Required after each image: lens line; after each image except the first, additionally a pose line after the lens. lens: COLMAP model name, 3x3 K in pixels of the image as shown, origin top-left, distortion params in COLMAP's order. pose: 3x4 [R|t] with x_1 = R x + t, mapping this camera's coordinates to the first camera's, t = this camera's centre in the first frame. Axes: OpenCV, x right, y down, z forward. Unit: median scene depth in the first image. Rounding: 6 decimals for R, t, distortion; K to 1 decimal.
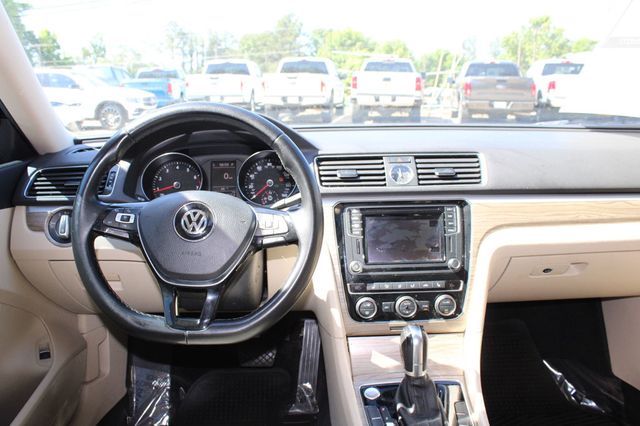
lens RADIAL K [[558.1, 0, 314.8], [0, 558.1, 216.4], [0, 0, 1]] dist [-0.159385, 0.117717]
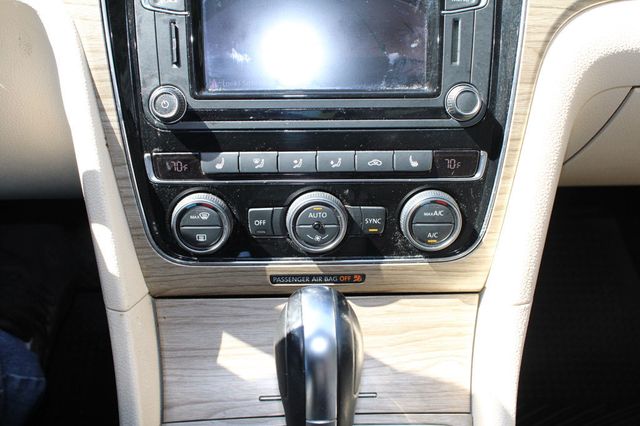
lens RADIAL K [[723.1, 0, 323.2], [0, 723.1, 218.2], [0, 0, 1]] dist [-0.027623, 0.000000]
pose [[0.999558, 0.022277, -0.019676, 0.177690], [-0.016540, 0.966923, 0.254533, 0.044259], [0.024695, -0.254095, 0.966864, 0.555800]]
